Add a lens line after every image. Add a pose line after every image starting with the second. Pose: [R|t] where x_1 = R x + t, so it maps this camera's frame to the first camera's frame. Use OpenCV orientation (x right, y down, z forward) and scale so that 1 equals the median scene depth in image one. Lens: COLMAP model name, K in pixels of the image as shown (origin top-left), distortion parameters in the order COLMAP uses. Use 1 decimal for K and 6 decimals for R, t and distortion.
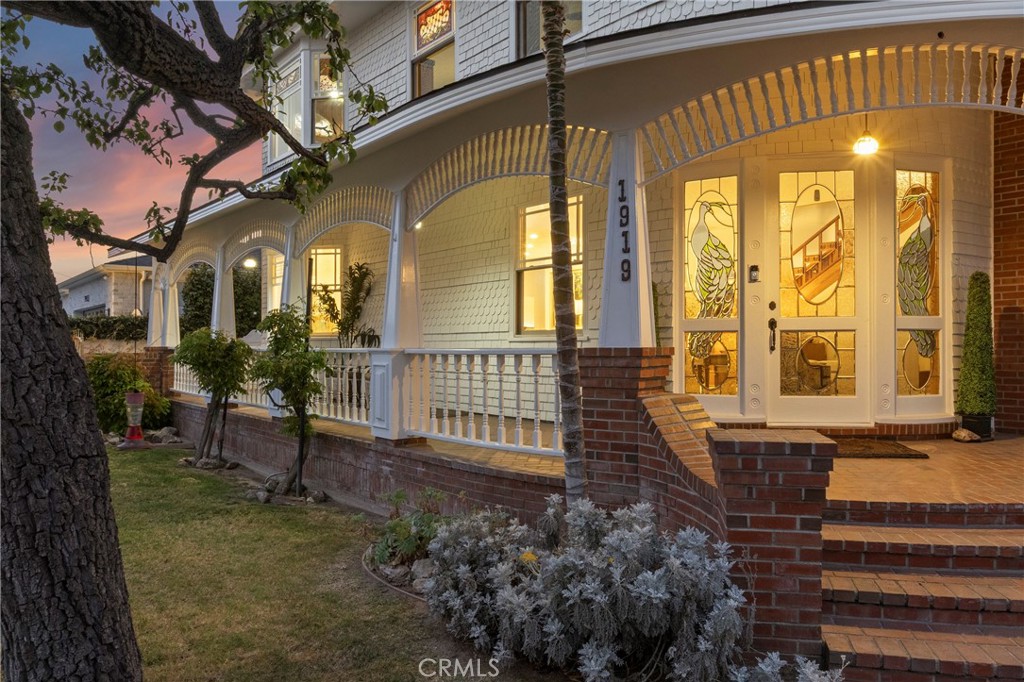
lens RADIAL K [[771.0, 0, 511.0], [0, 771.0, 335.7], [0, 0, 1]] dist [0.009442, 0.003172]
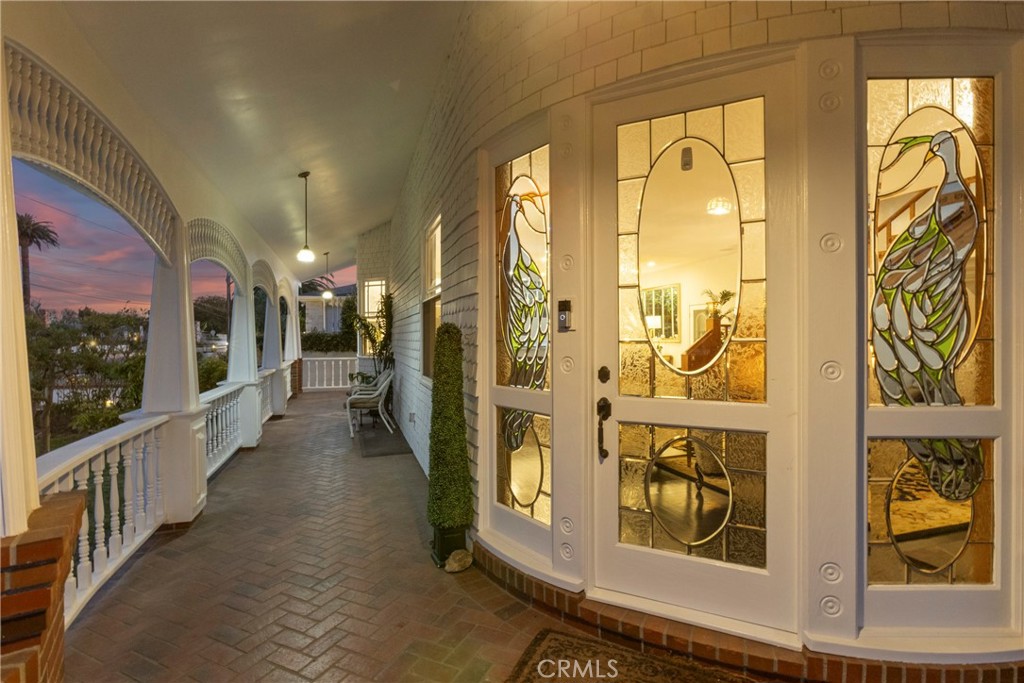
lens RADIAL K [[505.2, 0, 511.2], [0, 505.2, 333.9], [0, 0, 1]] dist [-0.035042, 0.025007]
pose [[0.940521, -0.001521, -0.339733, 0.404078], [0.004601, 0.999955, 0.008261, -0.071549], [0.339705, -0.009333, 0.940486, 0.659342]]
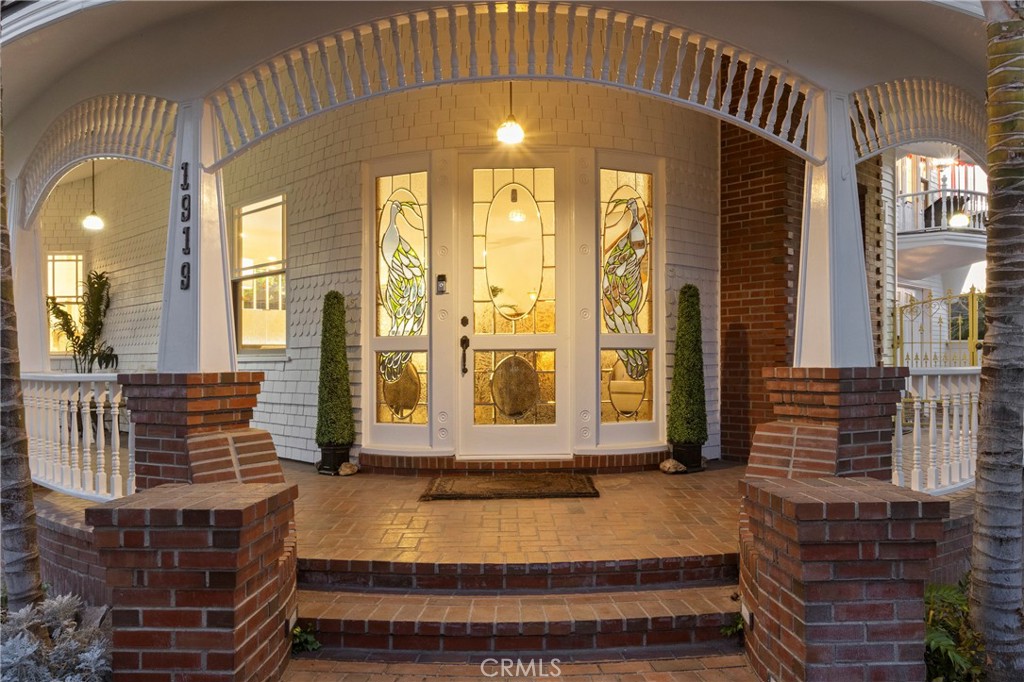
lens RADIAL K [[783.5, 0, 514.9], [0, 783.5, 357.5], [0, 0, 1]] dist [0.000858, 0.002982]
pose [[0.992687, -0.002872, 0.120679, 0.292790], [0.002050, 0.999974, 0.006934, -0.004224], [-0.120696, -0.006636, 0.992667, 0.117845]]
